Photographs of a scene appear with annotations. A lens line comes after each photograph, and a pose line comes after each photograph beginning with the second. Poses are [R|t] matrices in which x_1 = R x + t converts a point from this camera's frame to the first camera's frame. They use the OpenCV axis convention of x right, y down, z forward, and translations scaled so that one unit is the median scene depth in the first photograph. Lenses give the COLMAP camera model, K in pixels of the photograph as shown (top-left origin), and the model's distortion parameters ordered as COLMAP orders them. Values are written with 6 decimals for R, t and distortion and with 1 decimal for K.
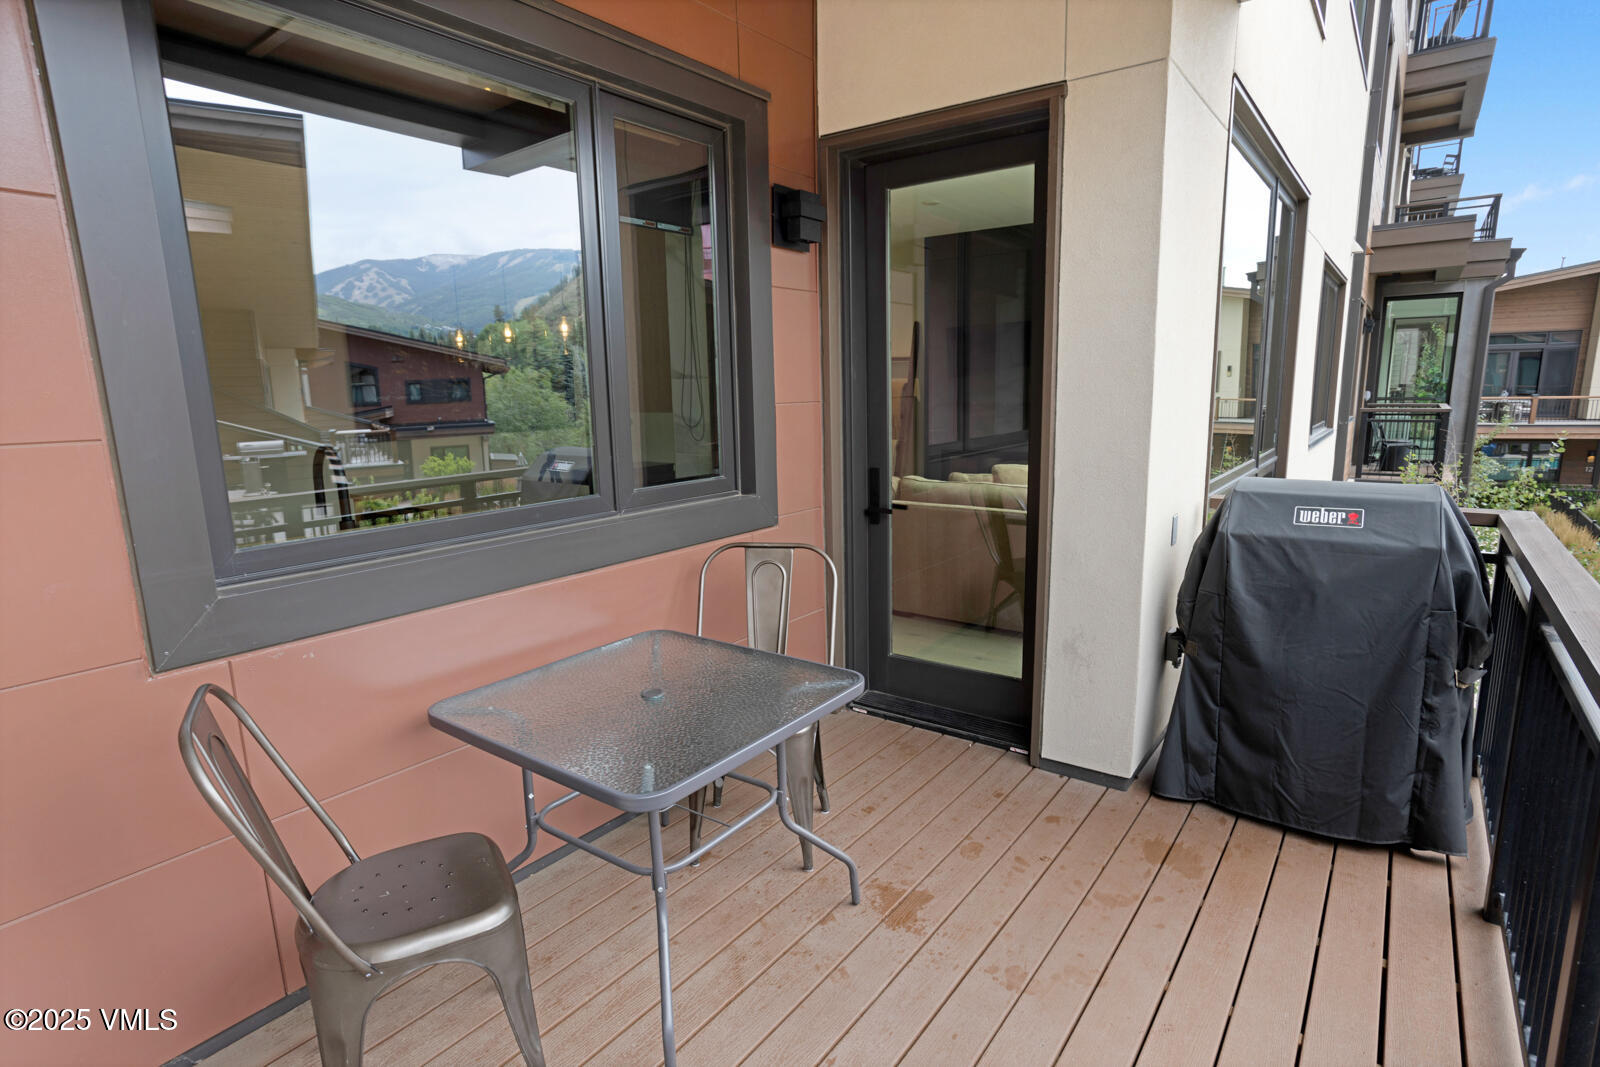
lens RADIAL K [[838.0, 0, 779.9], [0, 838.0, 530.3], [0, 0, 1]] dist [-0.031864, 0.001528]
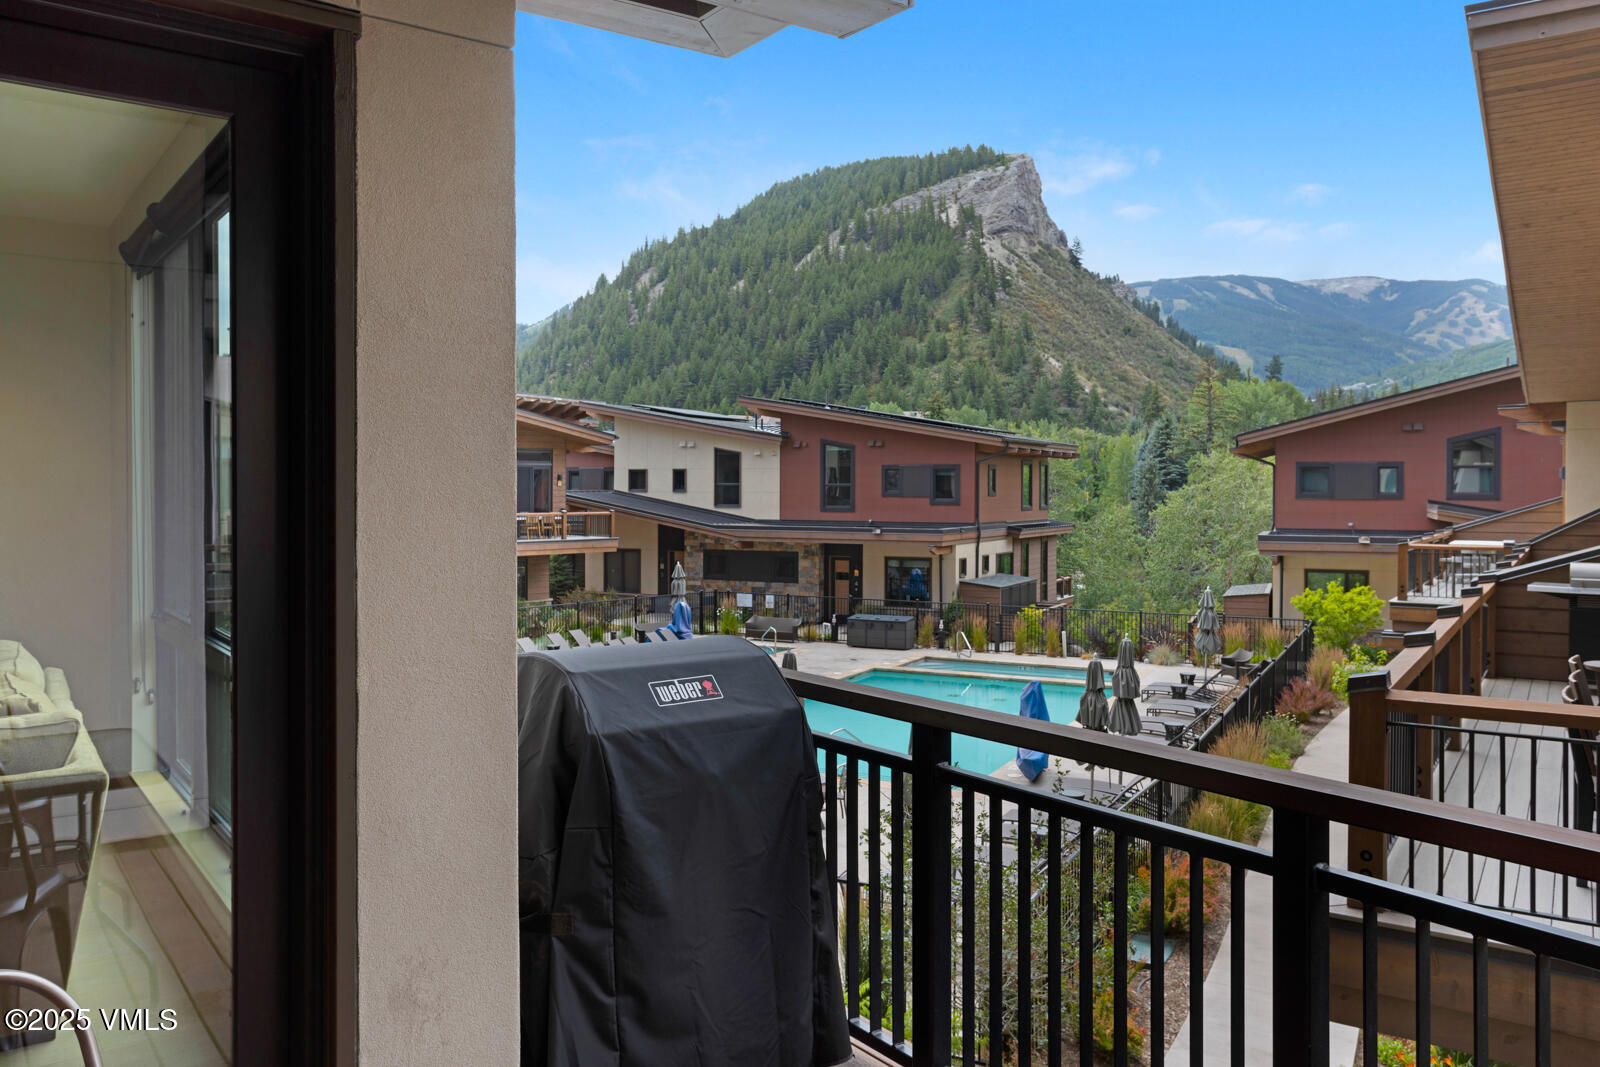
lens RADIAL K [[1216.7, 0, 800.2], [0, 1216.7, 493.2], [0, 0, 1]] dist [0.004653, 0.000144]
pose [[0.292890, 0.016057, 0.956011, -0.390544], [0.158021, 0.985297, -0.064961, -0.104505], [-0.942998, 0.170096, 0.286046, 0.526238]]
